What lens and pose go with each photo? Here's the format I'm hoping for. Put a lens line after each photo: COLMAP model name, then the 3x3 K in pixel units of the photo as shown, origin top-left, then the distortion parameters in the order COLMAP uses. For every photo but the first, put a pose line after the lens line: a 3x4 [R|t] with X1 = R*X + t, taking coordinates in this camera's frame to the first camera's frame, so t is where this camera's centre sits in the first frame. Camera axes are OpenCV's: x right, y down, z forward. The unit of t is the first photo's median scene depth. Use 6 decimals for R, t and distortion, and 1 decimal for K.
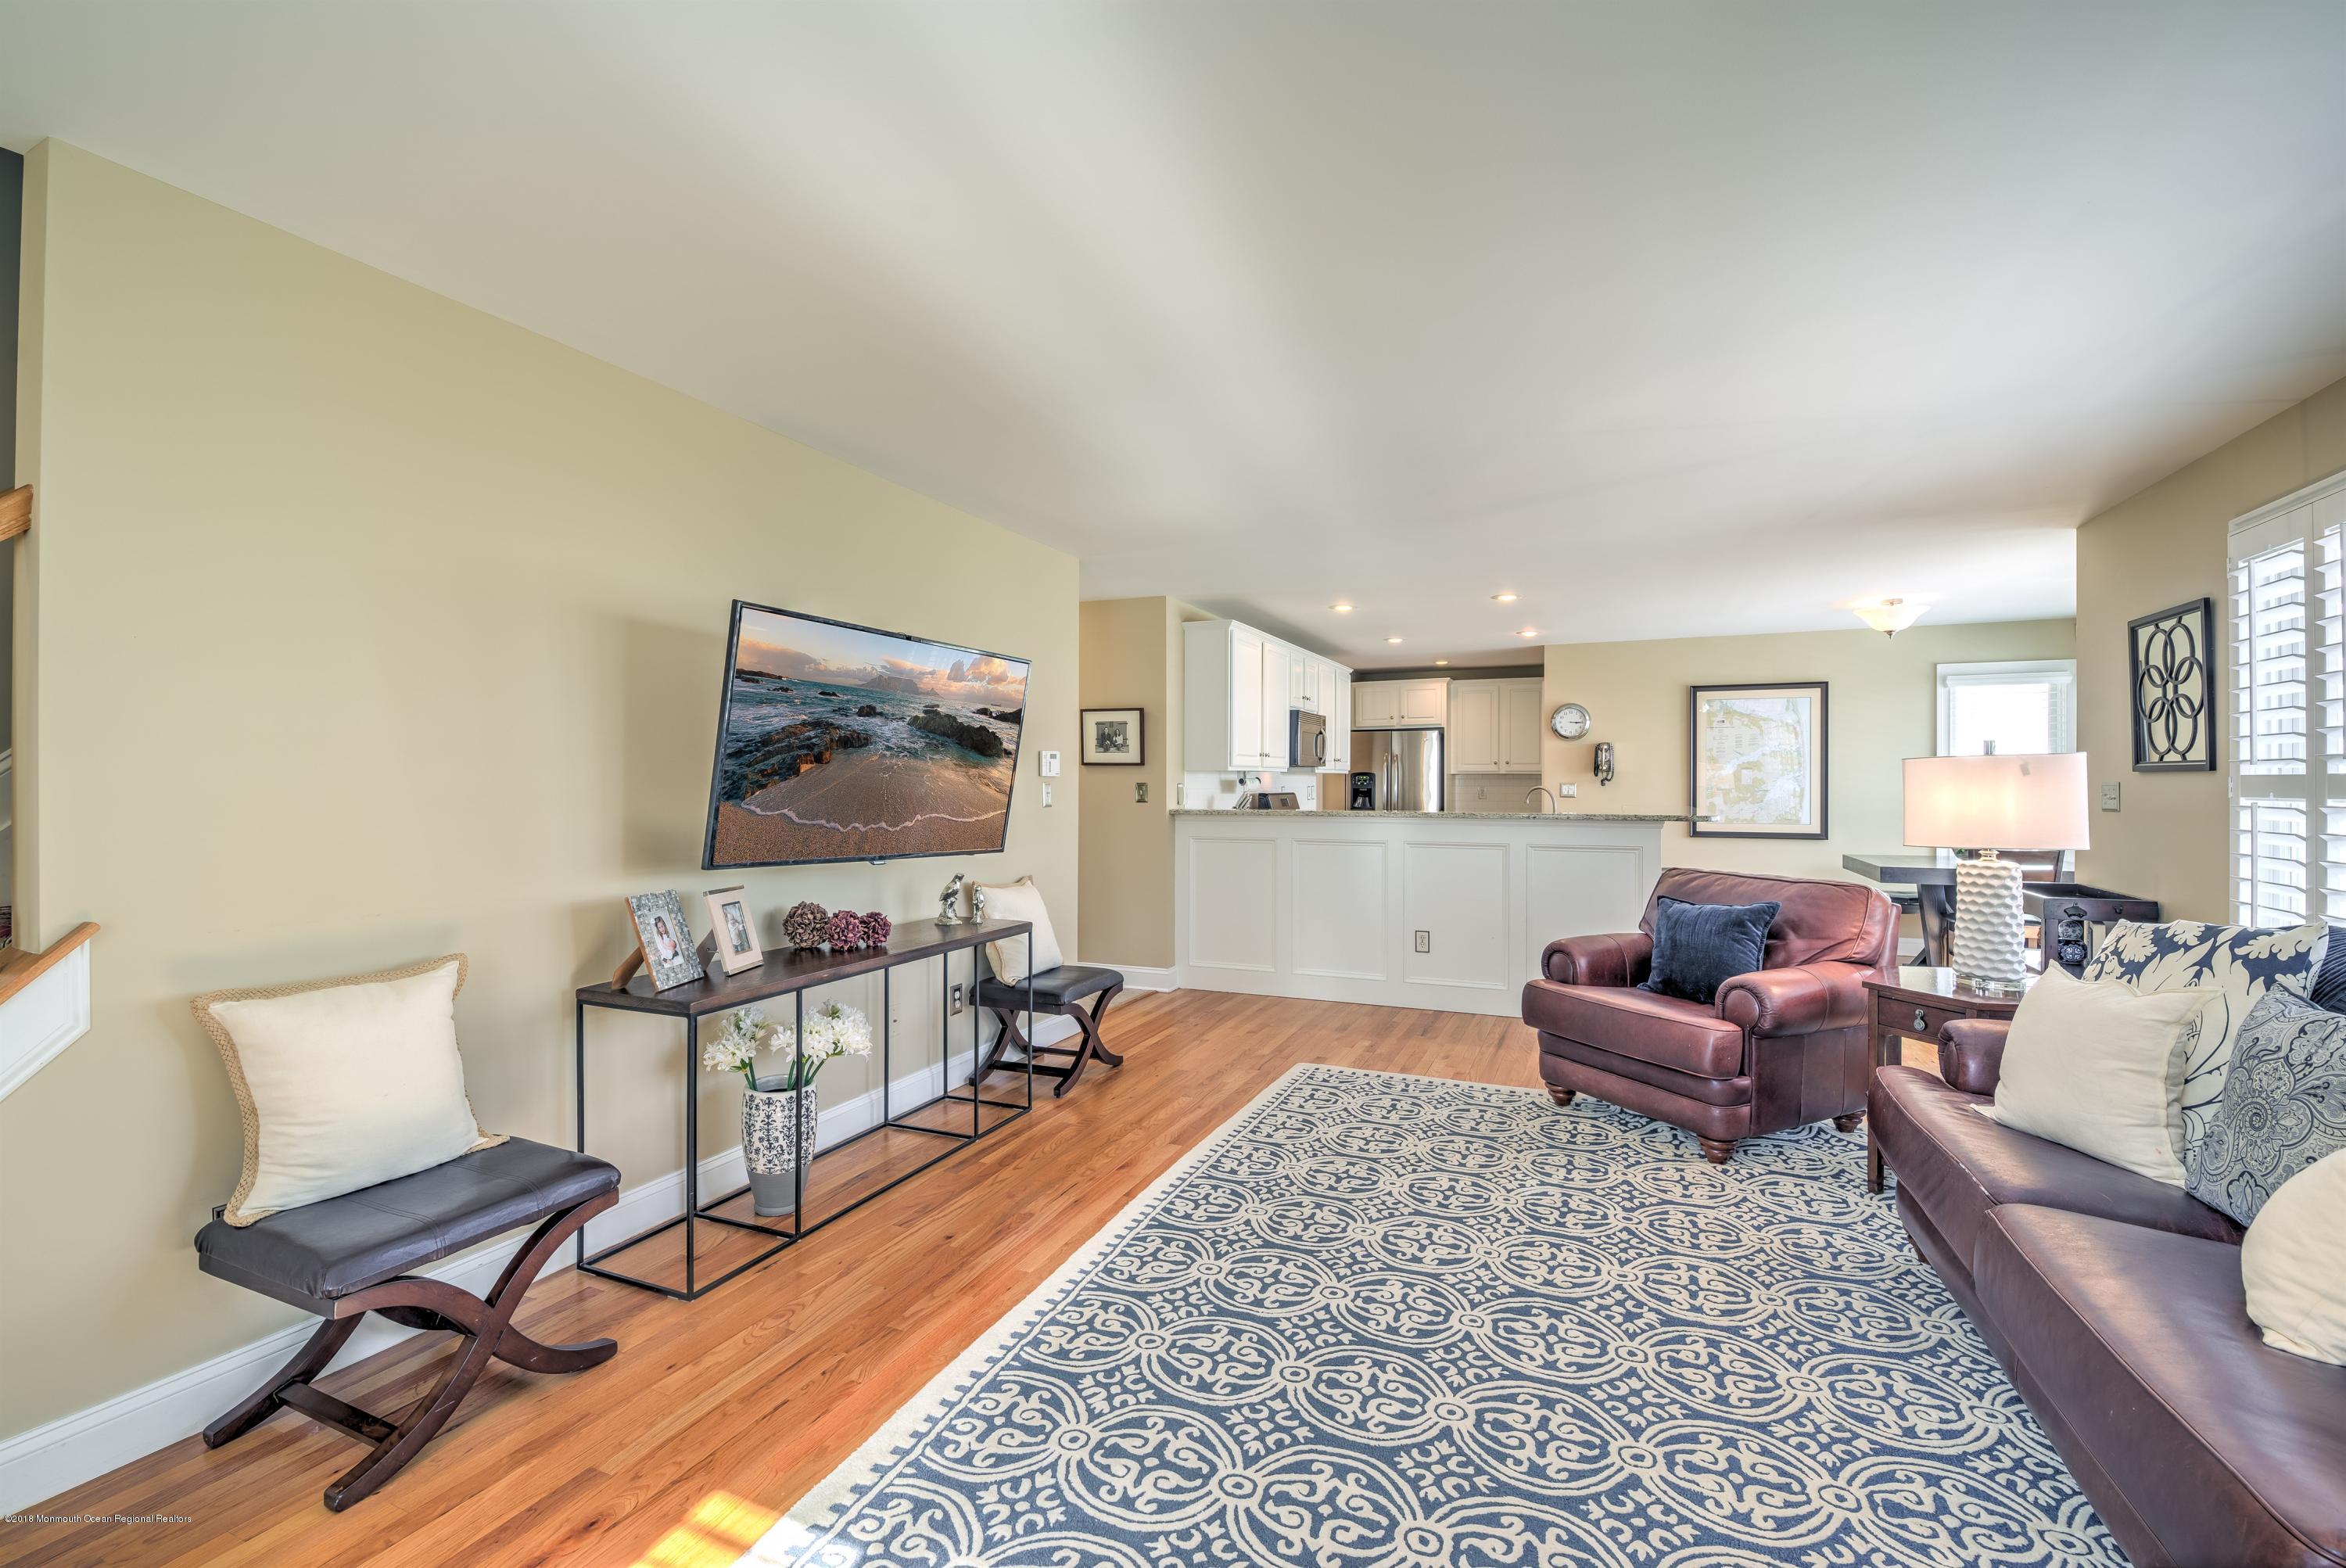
lens RADIAL K [[1015.6, 0, 1181.9], [0, 1015.6, 775.7], [0, 0, 1]] dist [-0.001403, -0.007774]
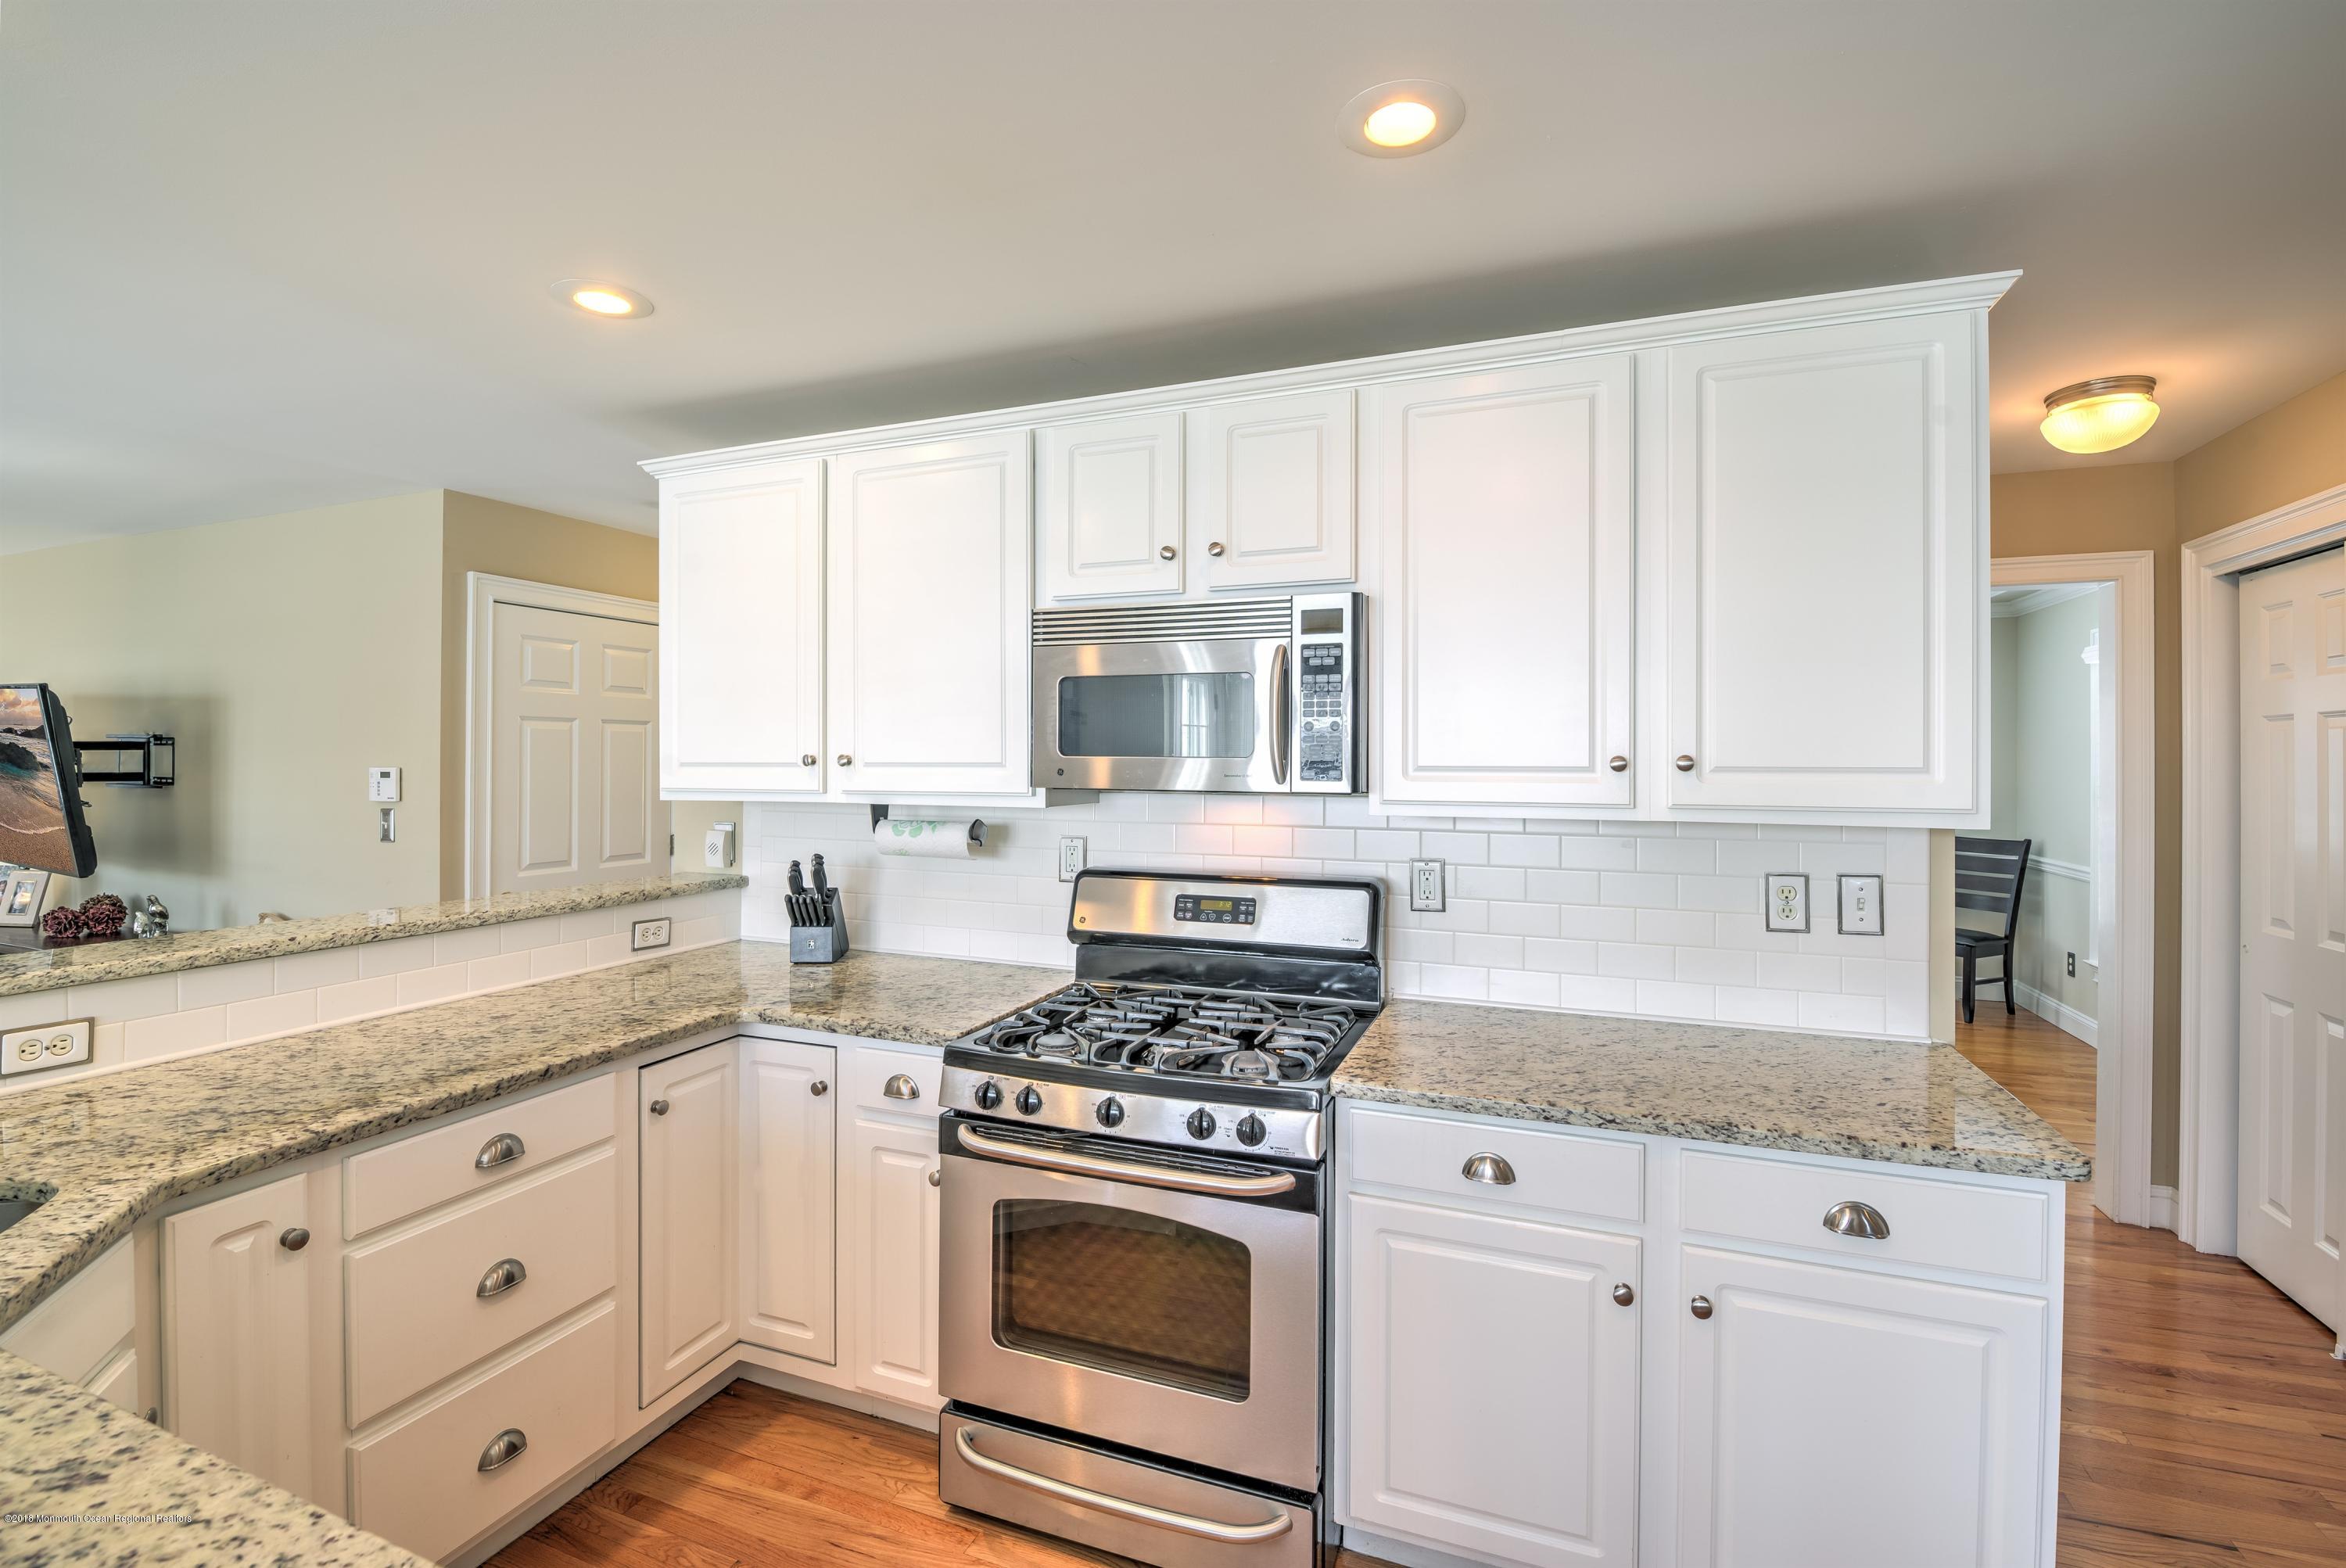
lens RADIAL K [[1015.6, 0, 1185.4], [0, 1015.6, 757.2], [0, 0, 1]] dist [-0.001403, -0.007774]
pose [[0.043779, -0.003524, -0.999035, 0.964965], [0.001317, 0.999993, -0.003469, -0.043277], [0.999040, -0.001164, 0.043783, 2.313620]]
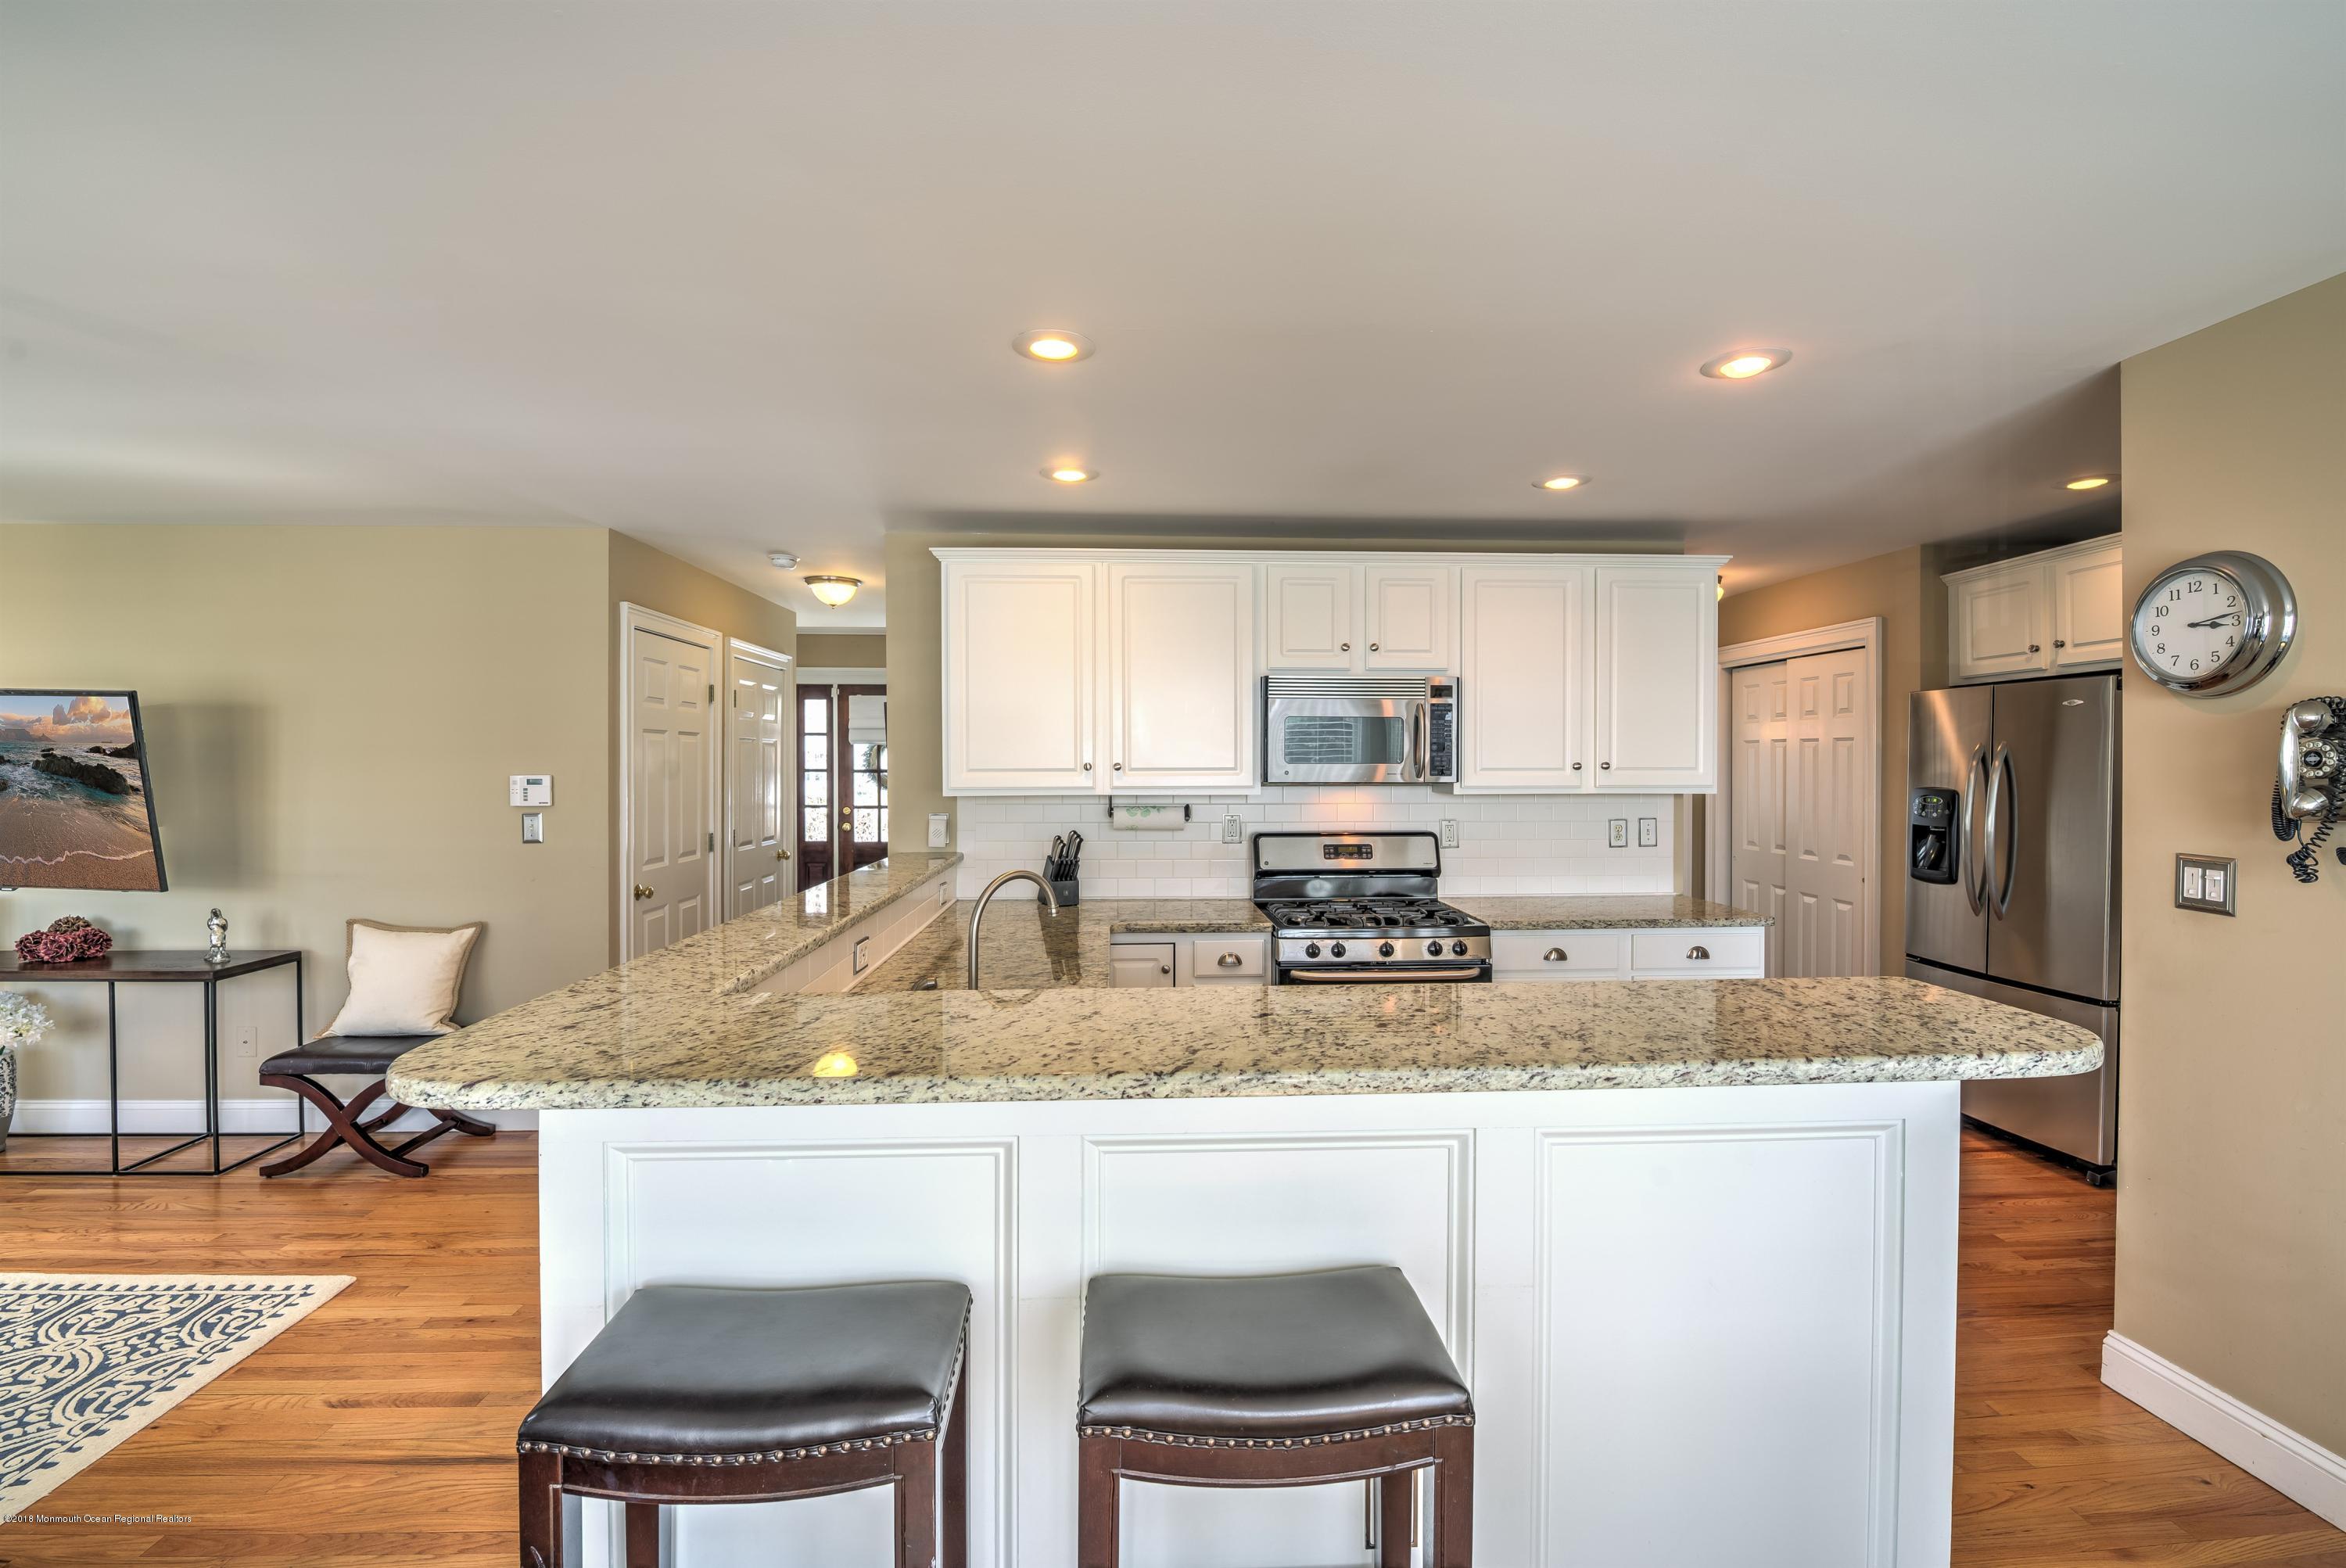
lens RADIAL K [[1015.6, 0, 1173.8], [0, 1015.6, 770.0], [0, 0, 1]] dist [-0.001403, -0.007774]
pose [[0.449249, 0.006420, -0.893383, 1.254647], [0.005954, 0.999930, 0.010180, -0.051631], [0.893387, -0.009893, 0.449180, 1.628160]]
